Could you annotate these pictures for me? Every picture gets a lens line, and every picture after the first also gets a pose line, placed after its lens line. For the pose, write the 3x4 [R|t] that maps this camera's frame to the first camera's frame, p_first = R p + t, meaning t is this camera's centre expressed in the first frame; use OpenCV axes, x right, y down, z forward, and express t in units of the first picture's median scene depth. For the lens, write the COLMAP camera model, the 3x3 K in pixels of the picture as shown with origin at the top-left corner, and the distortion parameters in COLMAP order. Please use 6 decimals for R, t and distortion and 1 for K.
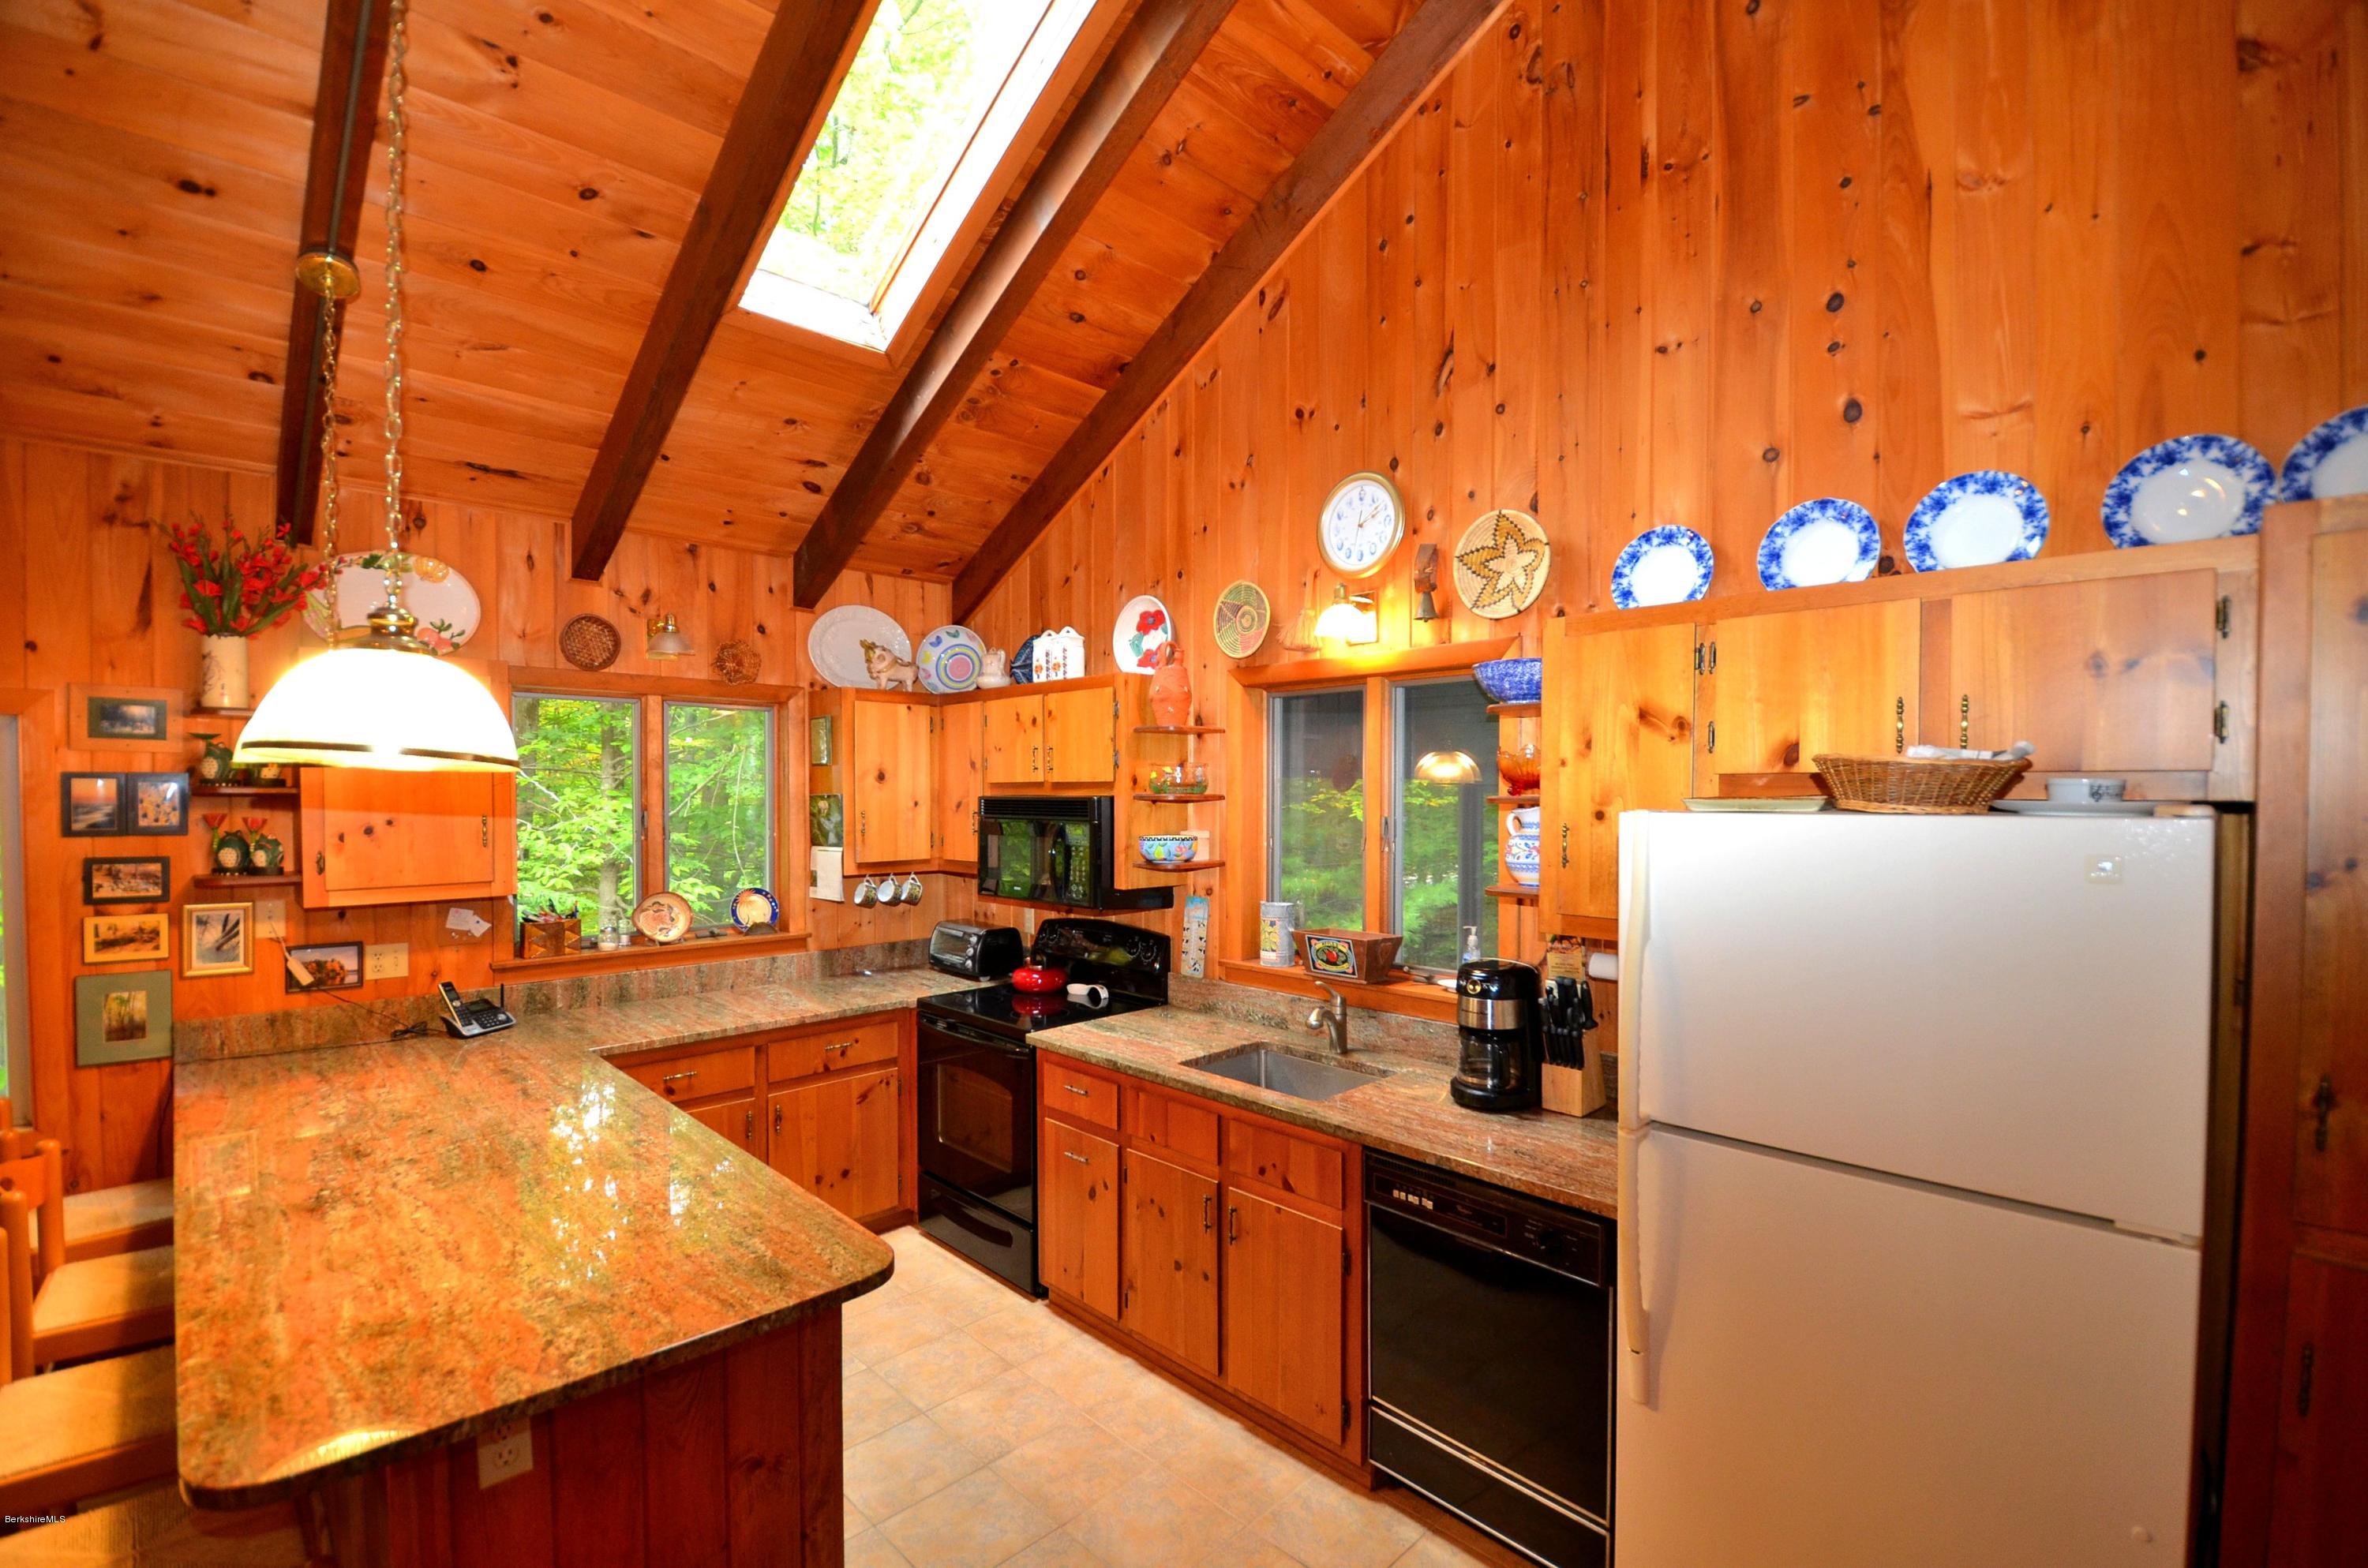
lens RADIAL K [[1026.7, 0, 1191.0], [0, 1026.7, 813.1], [0, 0, 1]] dist [0.011718, -0.017972]
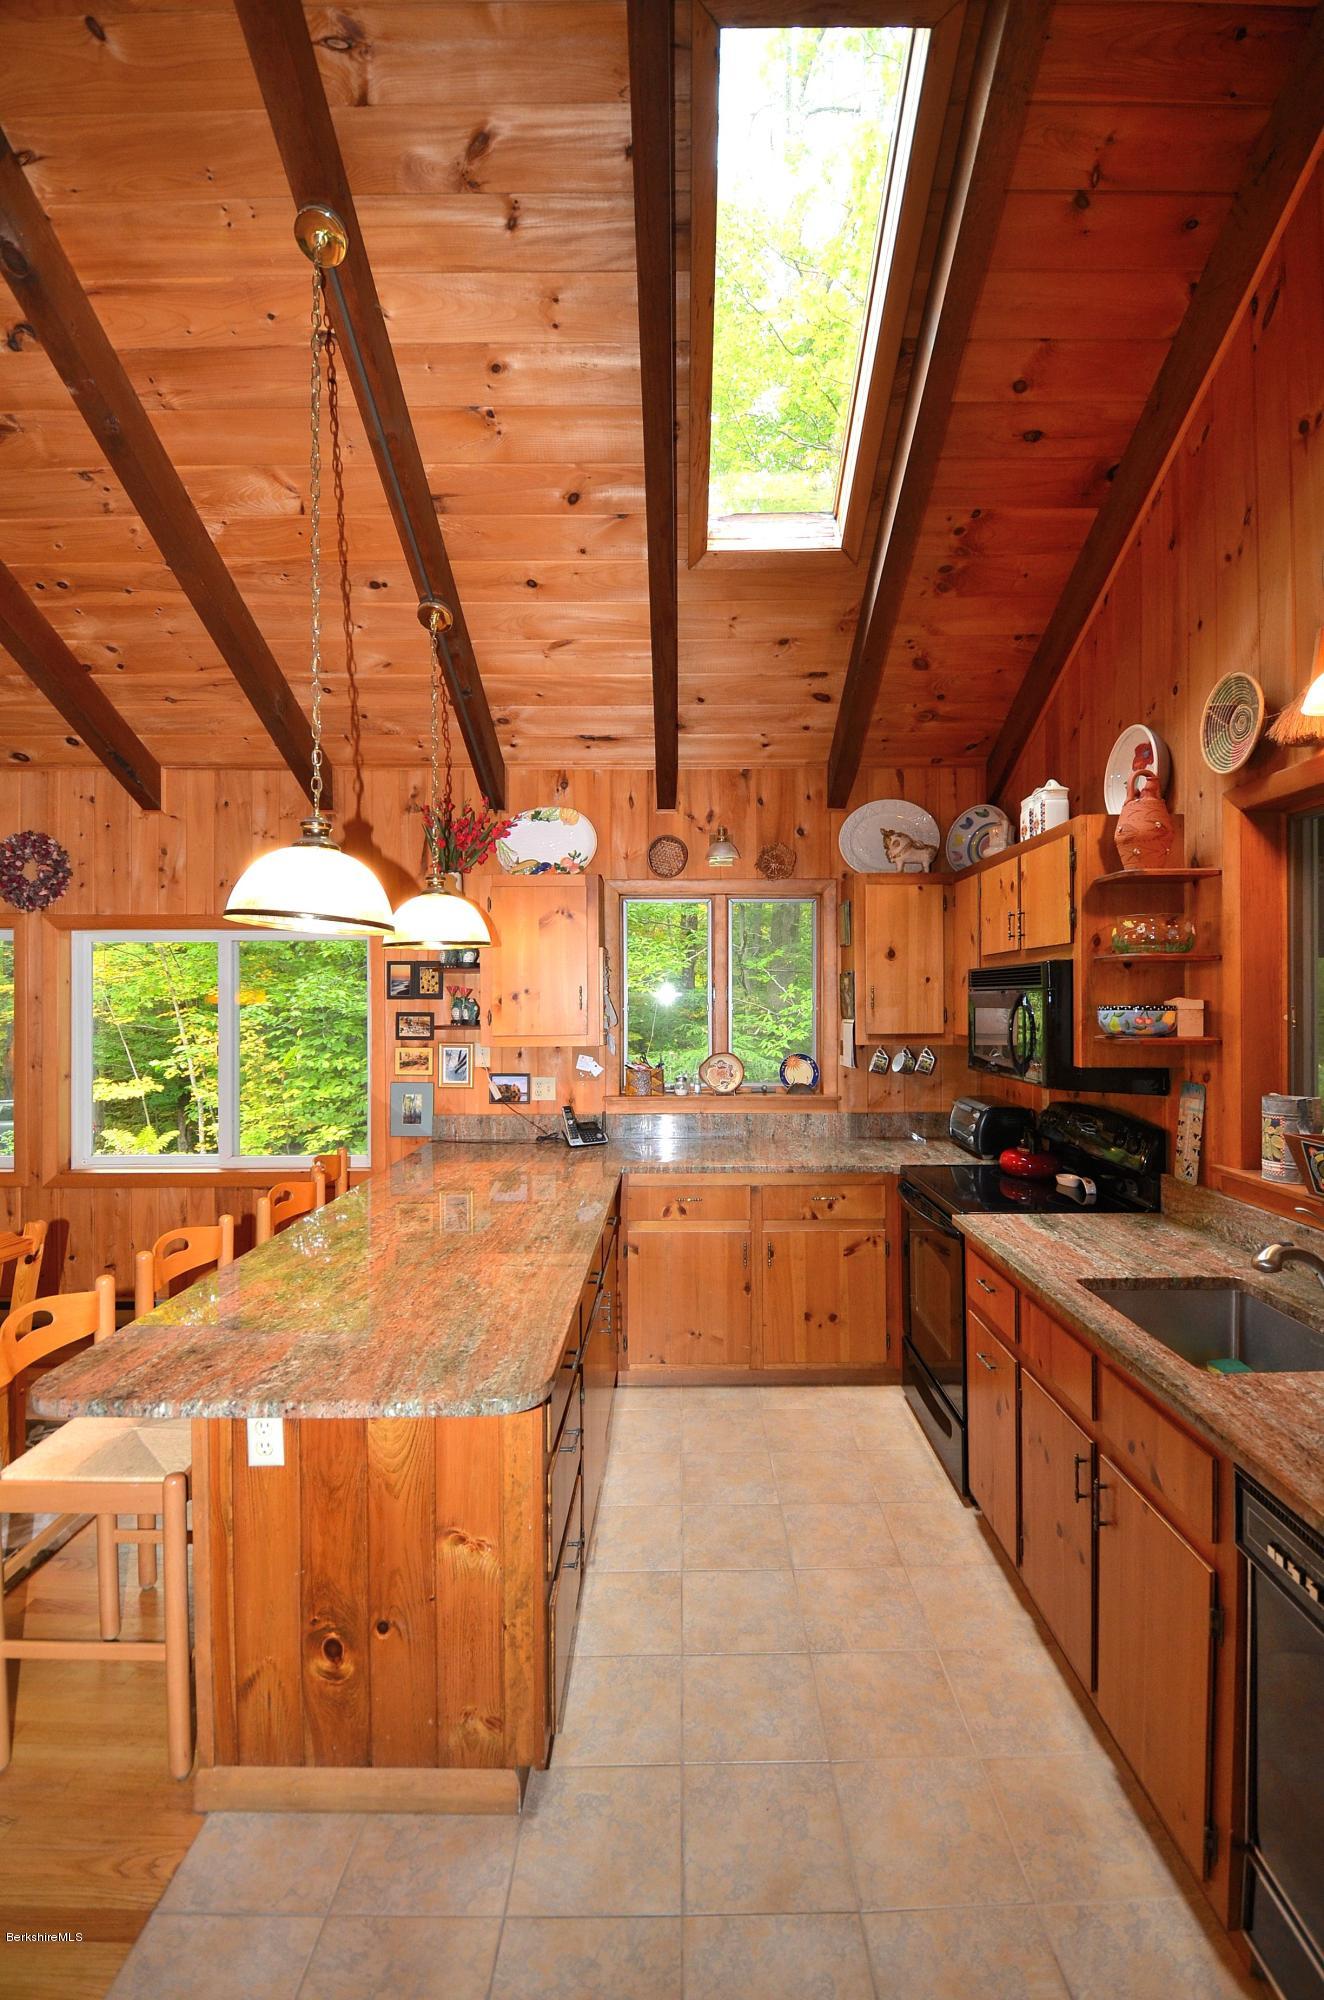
lens RADIAL K [[867.3, 0, 684.0], [0, 867.3, 996.1], [0, 0, 1]] dist [0.011718, -0.017972]
pose [[0.713516, -0.004508, -0.700624, 0.235363], [-0.009405, 0.999828, -0.016011, 0.033208], [0.700576, 0.018013, 0.713351, 0.278011]]
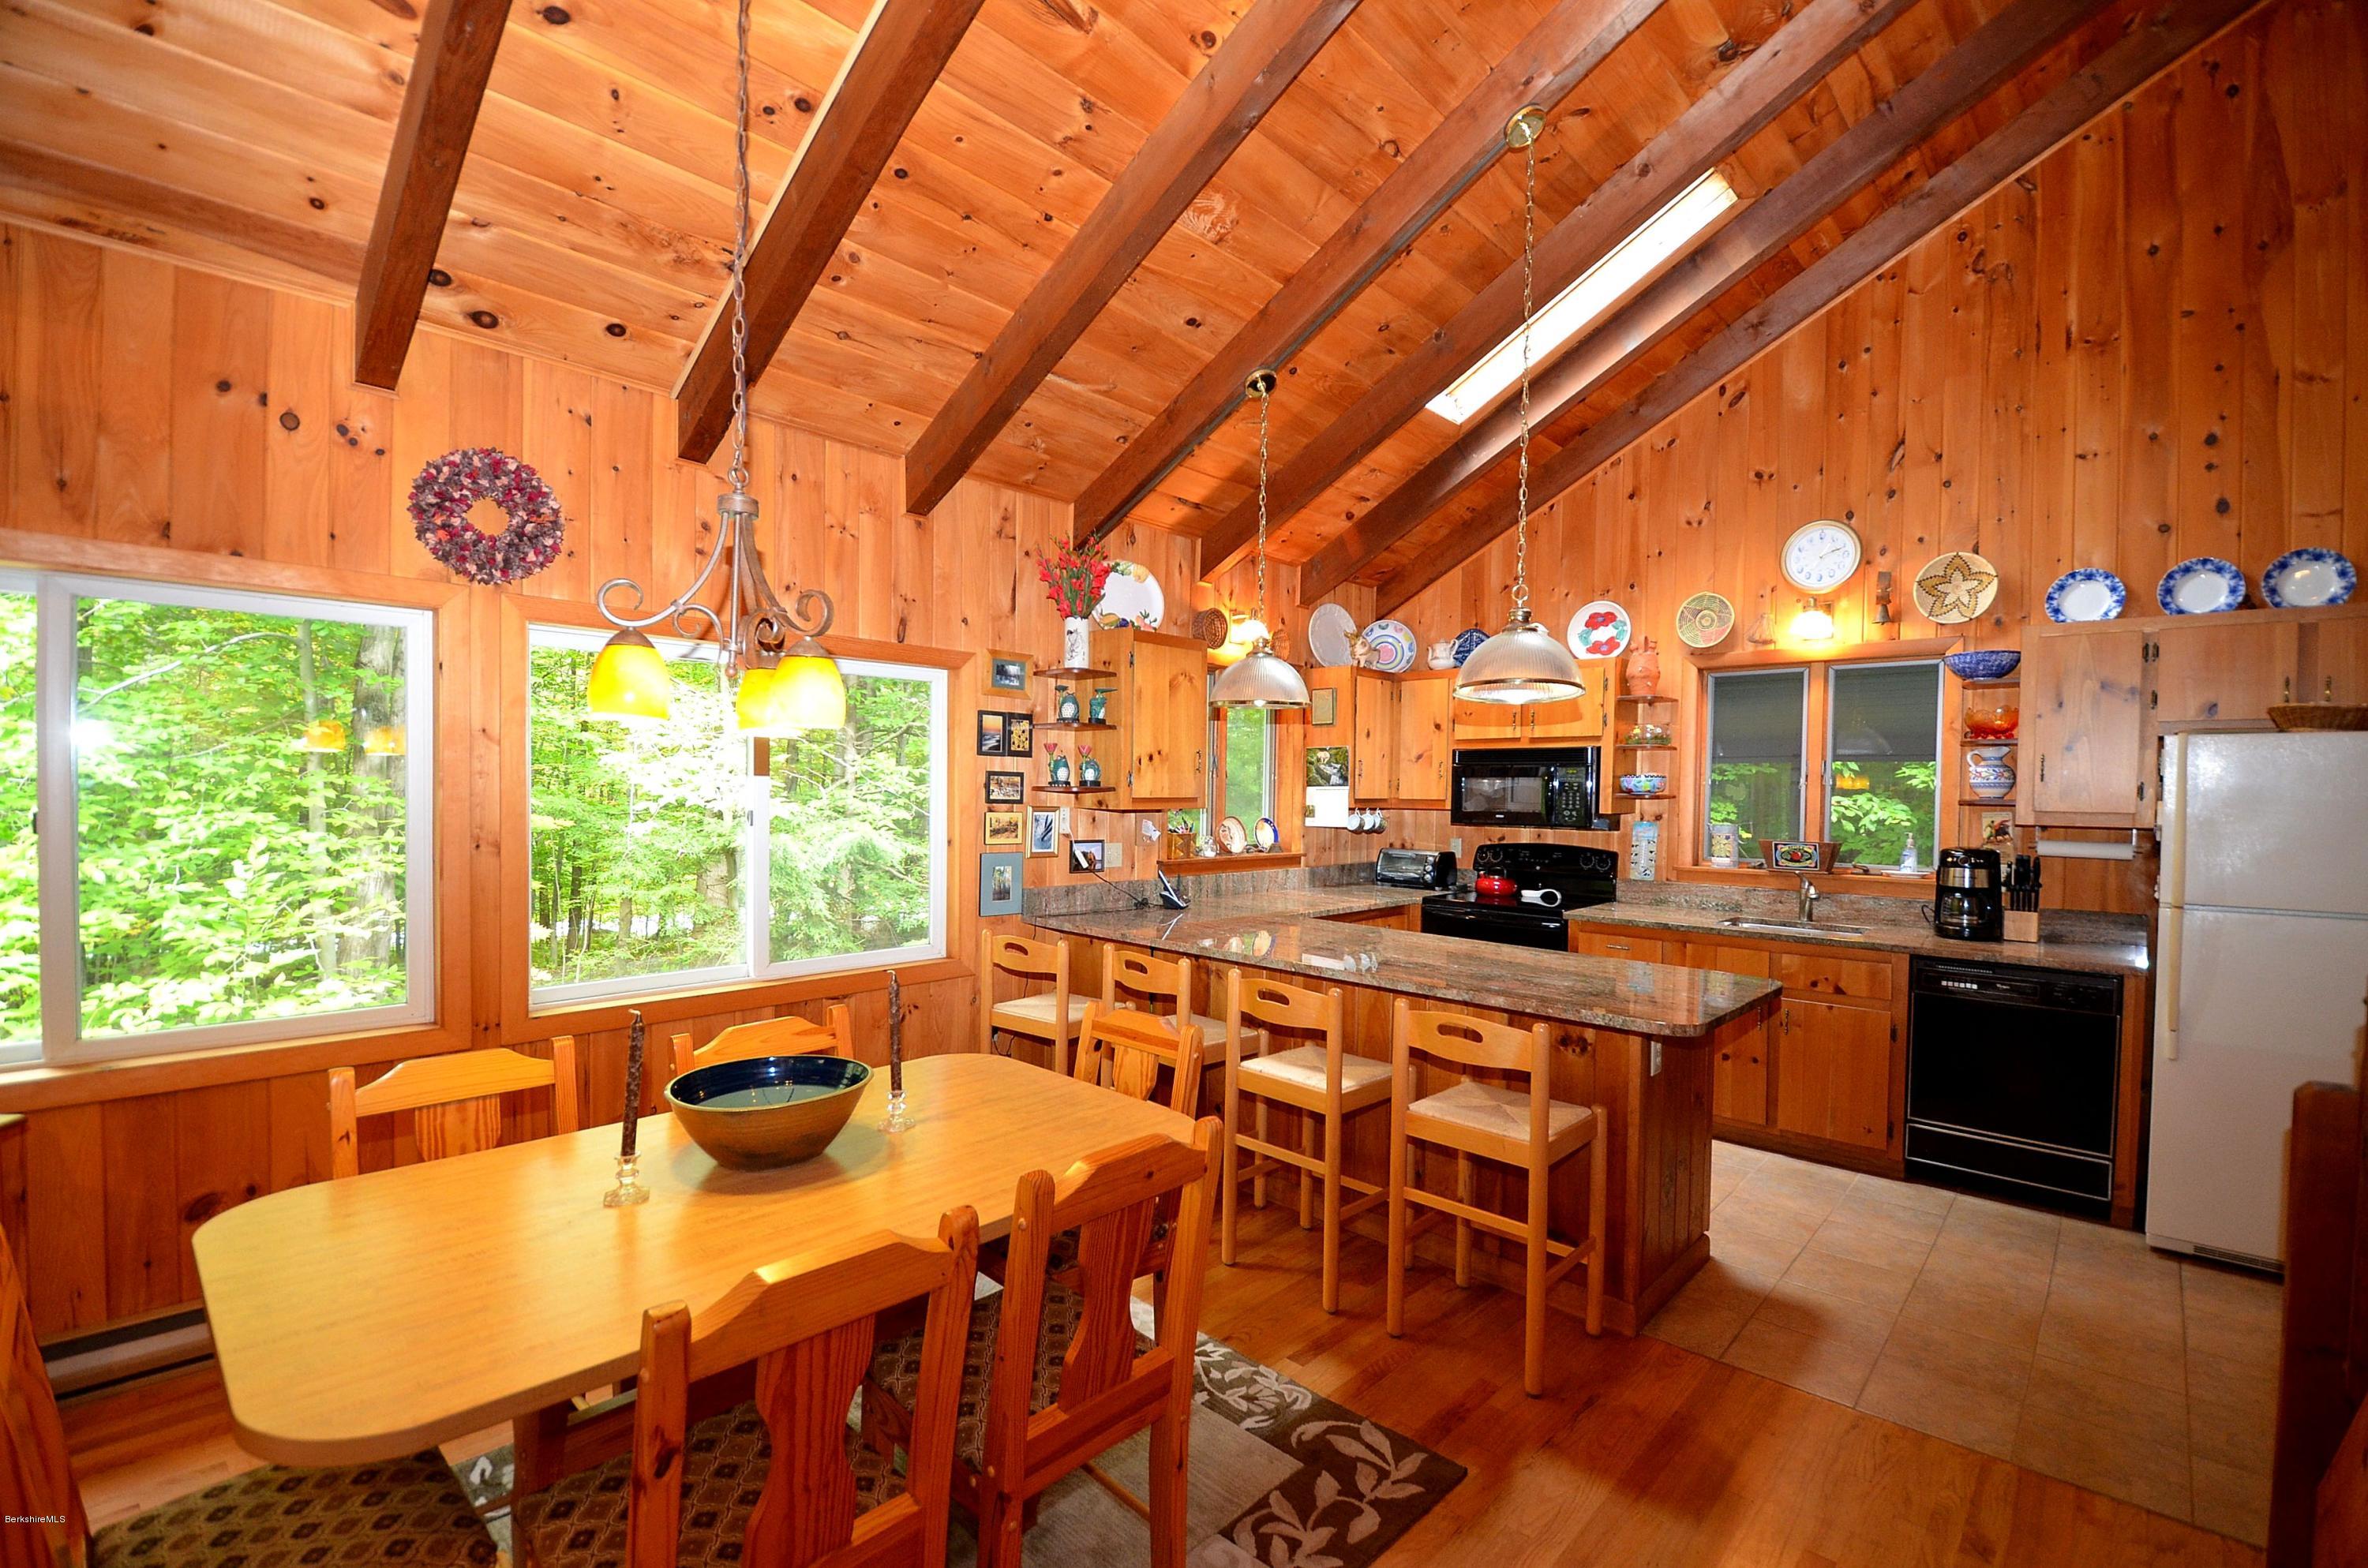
lens RADIAL K [[1026.7, 0, 1190.9], [0, 1026.7, 810.1], [0, 0, 1]] dist [0.011718, -0.017972]
pose [[0.999164, 0.012674, 0.038860, -0.777620], [-0.012778, 0.999915, 0.002434, 0.083948], [-0.038826, -0.002929, 0.999242, -0.414567]]
